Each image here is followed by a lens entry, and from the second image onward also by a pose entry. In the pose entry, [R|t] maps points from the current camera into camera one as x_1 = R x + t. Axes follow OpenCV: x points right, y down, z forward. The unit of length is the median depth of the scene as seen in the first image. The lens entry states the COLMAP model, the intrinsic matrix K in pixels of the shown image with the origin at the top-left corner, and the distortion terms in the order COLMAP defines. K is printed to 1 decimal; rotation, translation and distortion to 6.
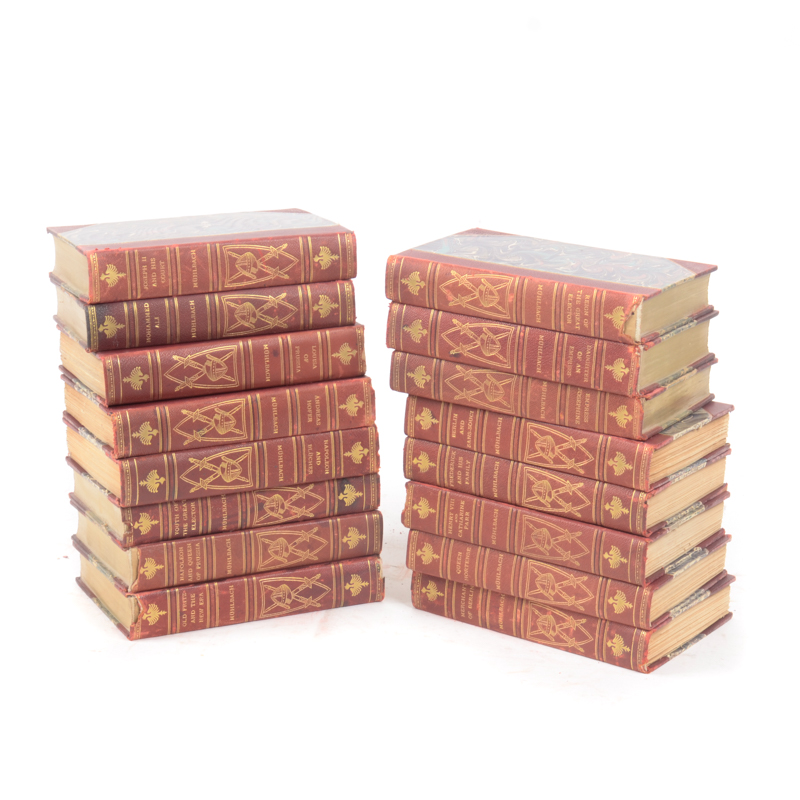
lens RADIAL K [[2576.0, 0, 400.0], [0, 2576.0, 400.0], [0, 0, 1]] dist [-0.061187, 0.360453]
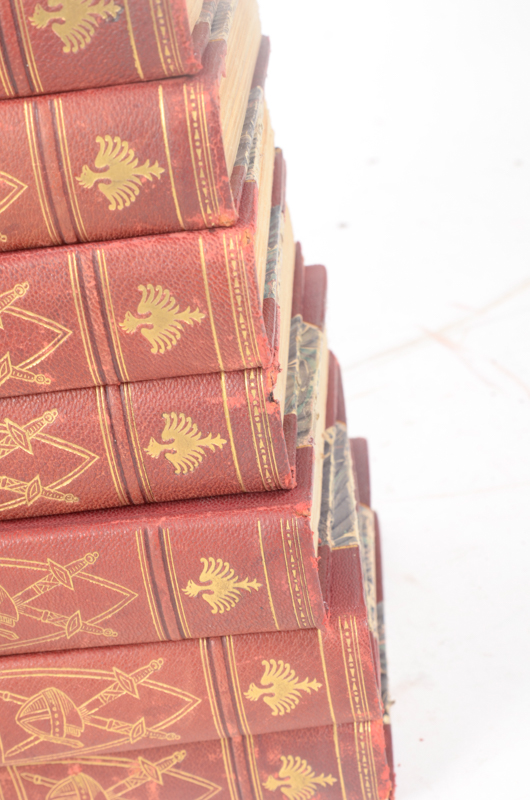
lens RADIAL K [[1877.0, 0, 265.0], [0, 1877.0, 400.0], [0, 0, 1]] dist [0.050830, 0.725501]
pose [[0.869359, -0.392022, 0.300887, 0.022678], [0.338611, 0.916010, 0.215101, -0.010569], [-0.359940, -0.085116, 0.929085, 0.751521]]
